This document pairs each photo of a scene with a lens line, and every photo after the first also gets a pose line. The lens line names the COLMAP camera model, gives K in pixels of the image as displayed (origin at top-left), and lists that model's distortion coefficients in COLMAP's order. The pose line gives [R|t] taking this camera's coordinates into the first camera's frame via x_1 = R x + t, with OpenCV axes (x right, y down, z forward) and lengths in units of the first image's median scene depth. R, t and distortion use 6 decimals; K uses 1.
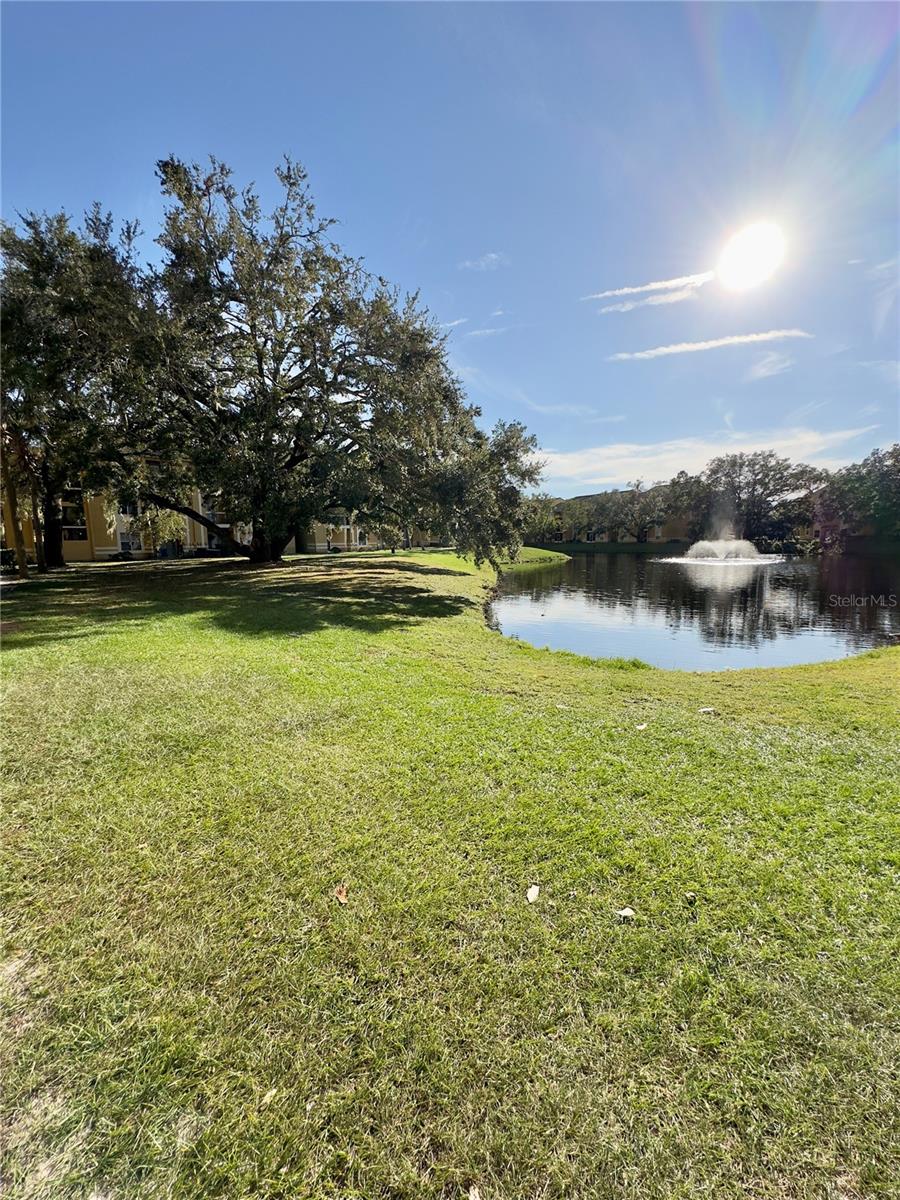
lens RADIAL K [[478.6, 0, 450.6], [0, 478.6, 600.9], [0, 0, 1]] dist [-0.005253, 0.001515]
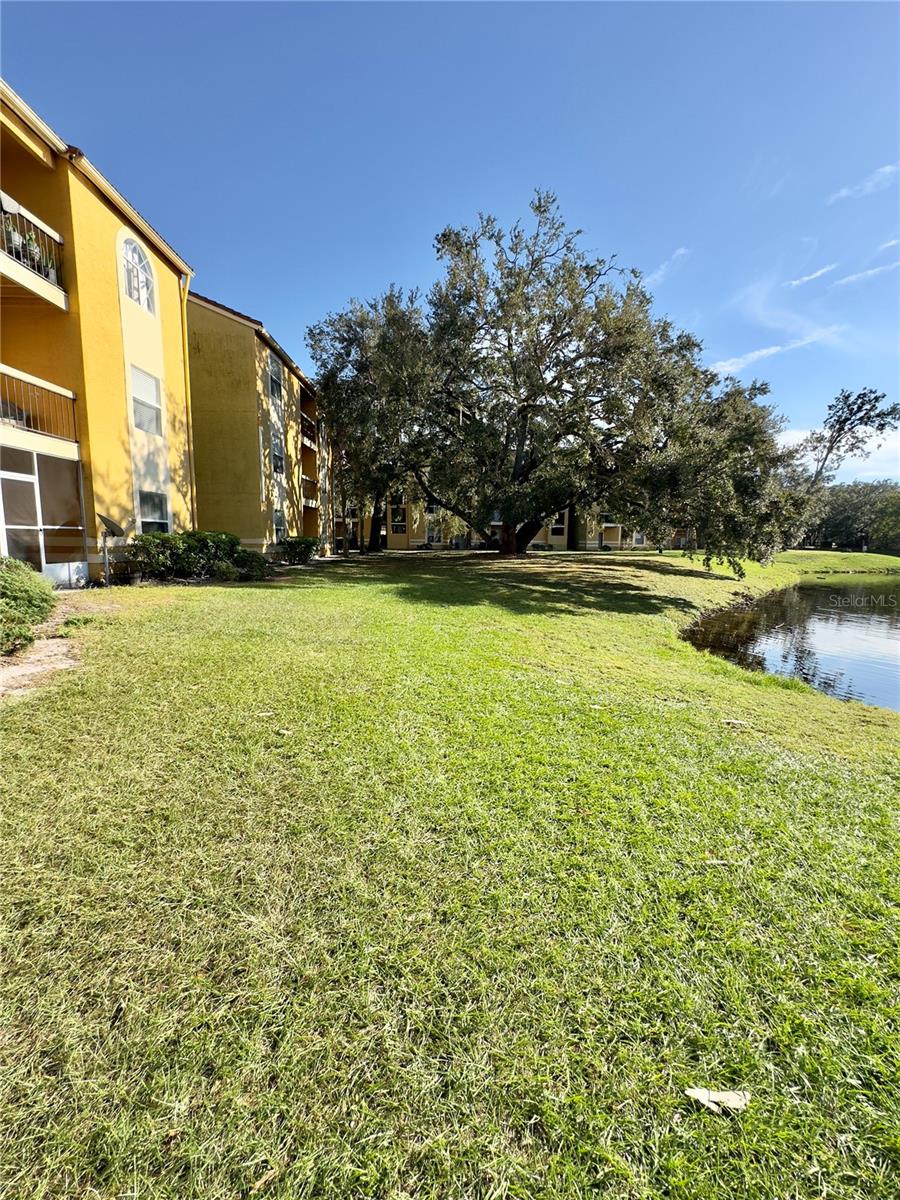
lens RADIAL K [[478.6, 0, 446.0], [0, 478.6, 602.1], [0, 0, 1]] dist [-0.005253, 0.001515]
pose [[0.819547, 0.097074, -0.564730, 0.149010], [-0.094617, 0.994943, 0.033715, 0.008279], [0.565146, 0.025802, 0.824587, -0.012261]]
